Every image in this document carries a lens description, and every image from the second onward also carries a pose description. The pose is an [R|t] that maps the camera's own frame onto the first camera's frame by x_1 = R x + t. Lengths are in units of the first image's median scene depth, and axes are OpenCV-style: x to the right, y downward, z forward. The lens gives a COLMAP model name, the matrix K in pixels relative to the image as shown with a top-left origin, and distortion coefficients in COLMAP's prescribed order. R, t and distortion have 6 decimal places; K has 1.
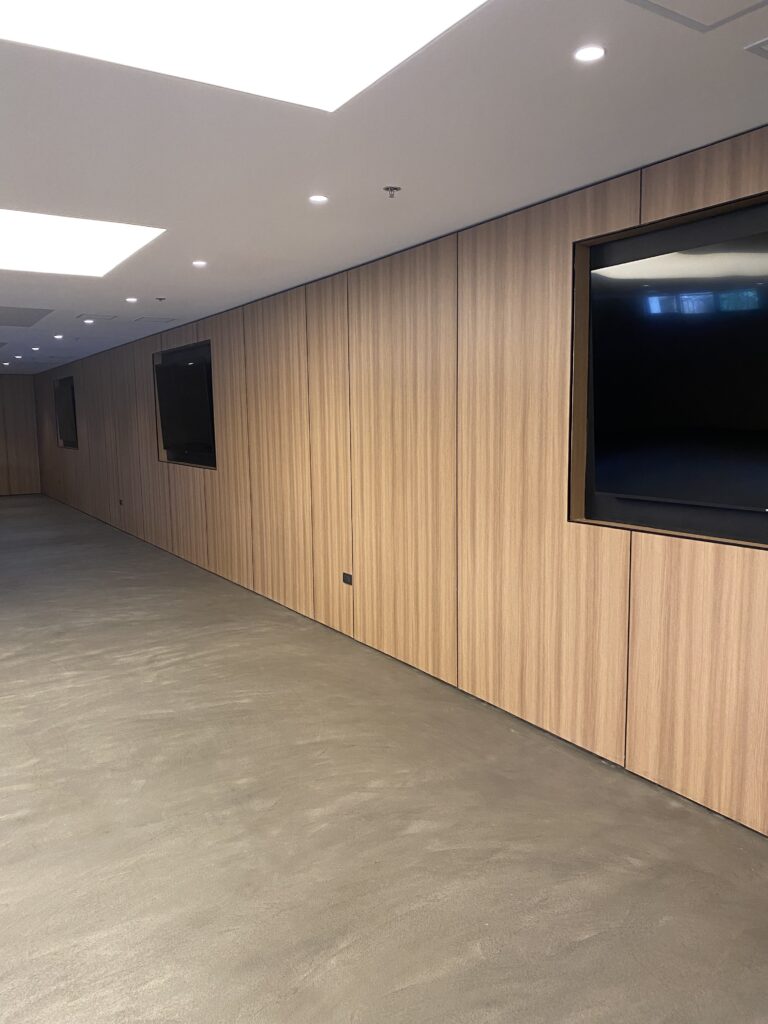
lens RADIAL K [[780.6, 0, 379.8], [0, 780.6, 520.8], [0, 0, 1]] dist [0.058807, -0.066308]
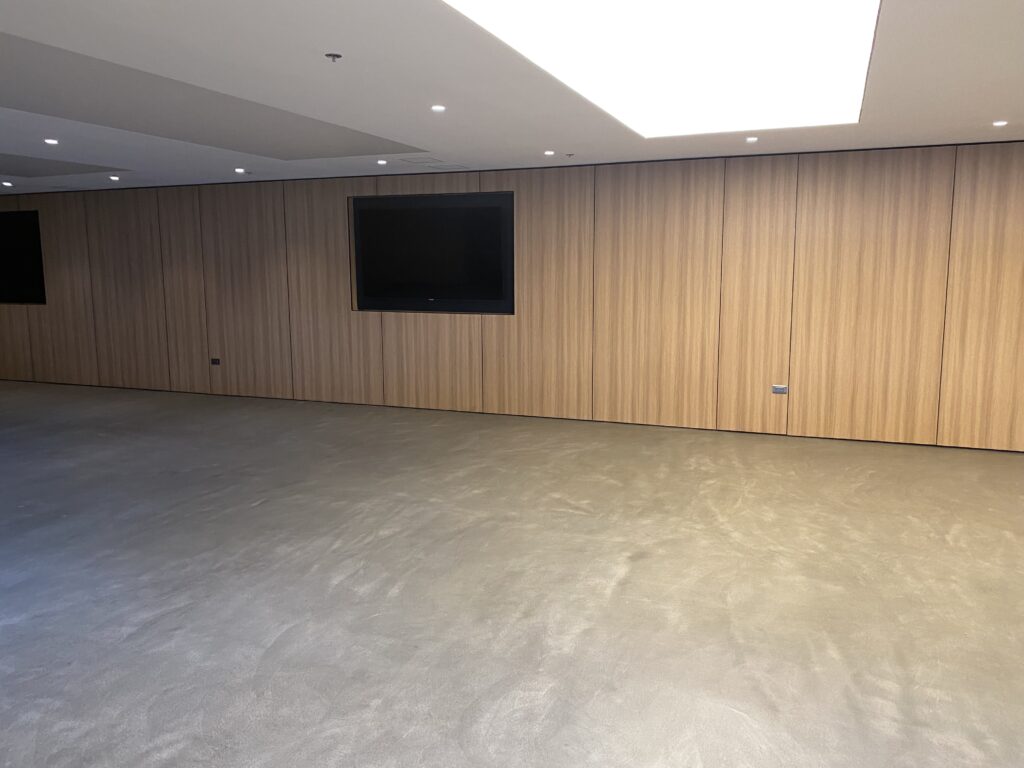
lens RADIAL K [[780.6, 0, 519.6], [0, 780.6, 386.1], [0, 0, 1]] dist [0.058807, -0.066308]
pose [[0.790584, -0.075331, 0.607703, -1.425995], [0.066119, 0.997104, 0.037584, -0.009409], [-0.608774, 0.010468, 0.793275, 0.277111]]
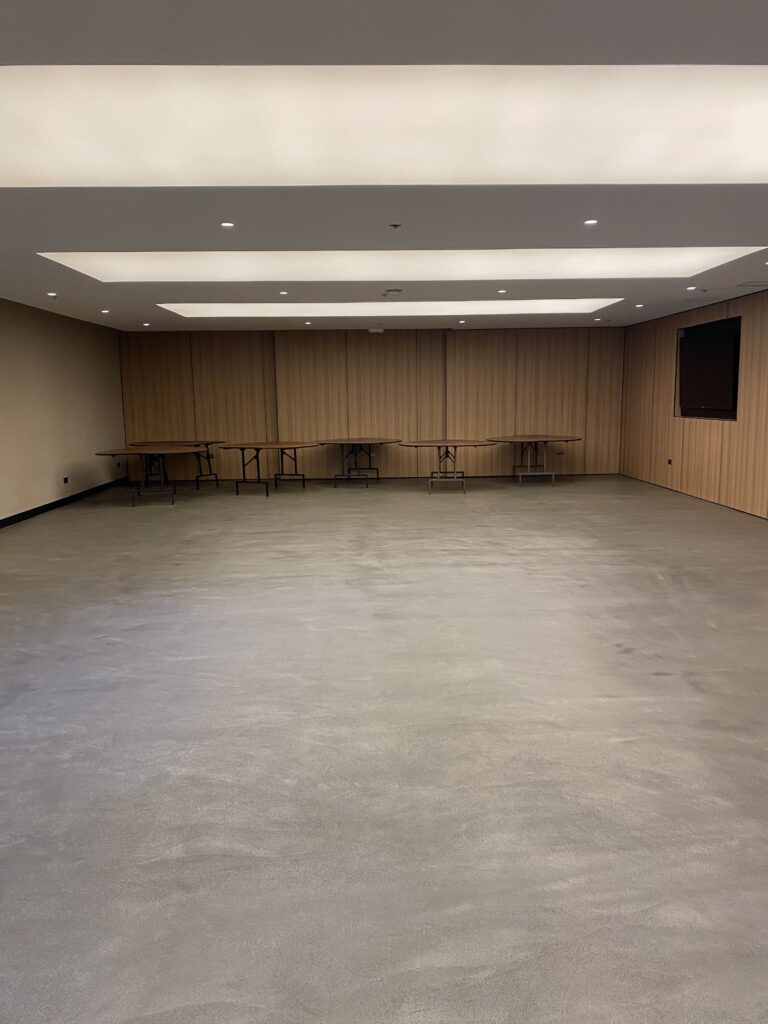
lens RADIAL K [[780.6, 0, 389.7], [0, 780.6, 510.3], [0, 0, 1]] dist [0.058807, -0.066308]
pose [[0.871325, 0.071956, -0.485403, -0.883992], [-0.058988, 0.997376, 0.041965, -0.049550], [0.487149, -0.007932, 0.873283, 0.698793]]
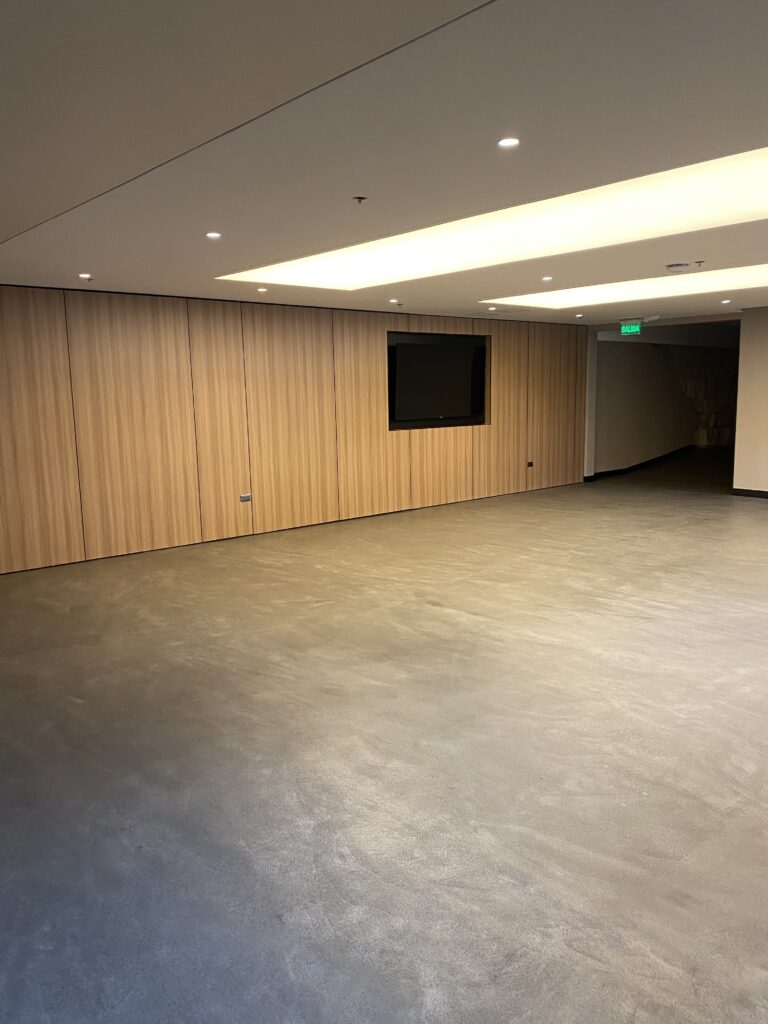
lens RADIAL K [[780.6, 0, 388.5], [0, 780.6, 516.2], [0, 0, 1]] dist [0.058807, -0.066308]
pose [[-0.192989, -0.130937, 0.972425, -1.969206], [0.151824, 0.975135, 0.161433, -0.119320], [-0.969384, 0.178793, -0.168311, 1.208440]]
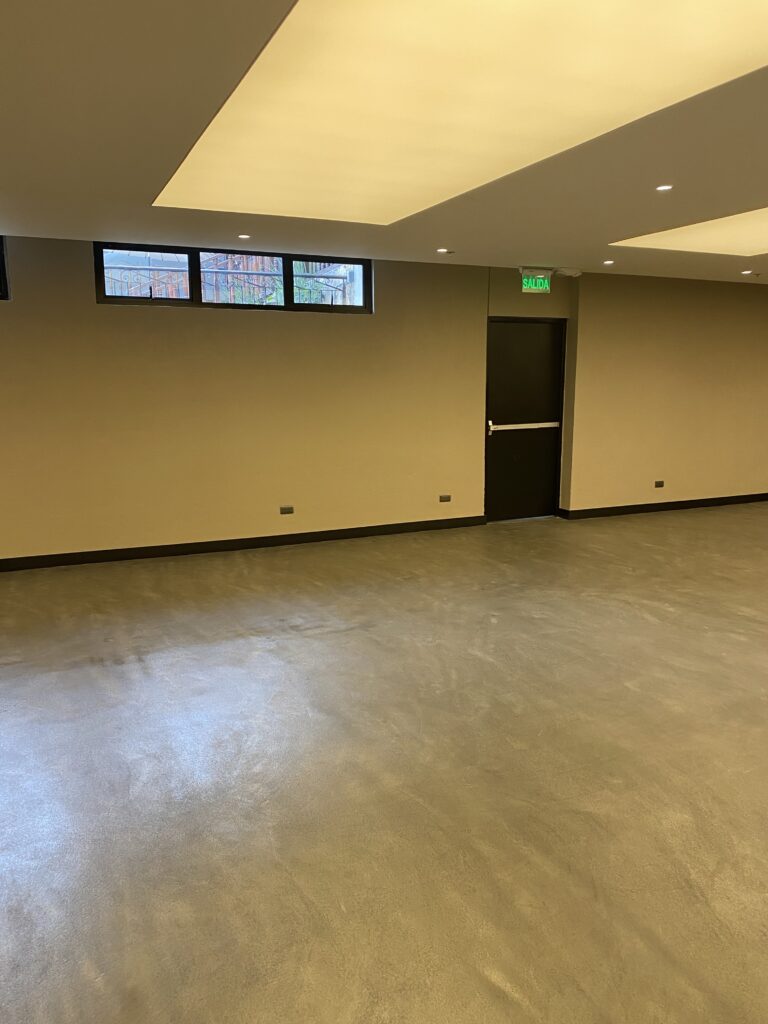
lens RADIAL K [[780.6, 0, 387.5], [0, 780.6, 510.3], [0, 0, 1]] dist [0.058807, -0.066308]
pose [[-0.113297, 0.181655, -0.976814, -0.639525], [-0.120696, 0.973347, 0.195010, -0.159078], [0.986203, 0.139992, -0.088352, 1.381652]]
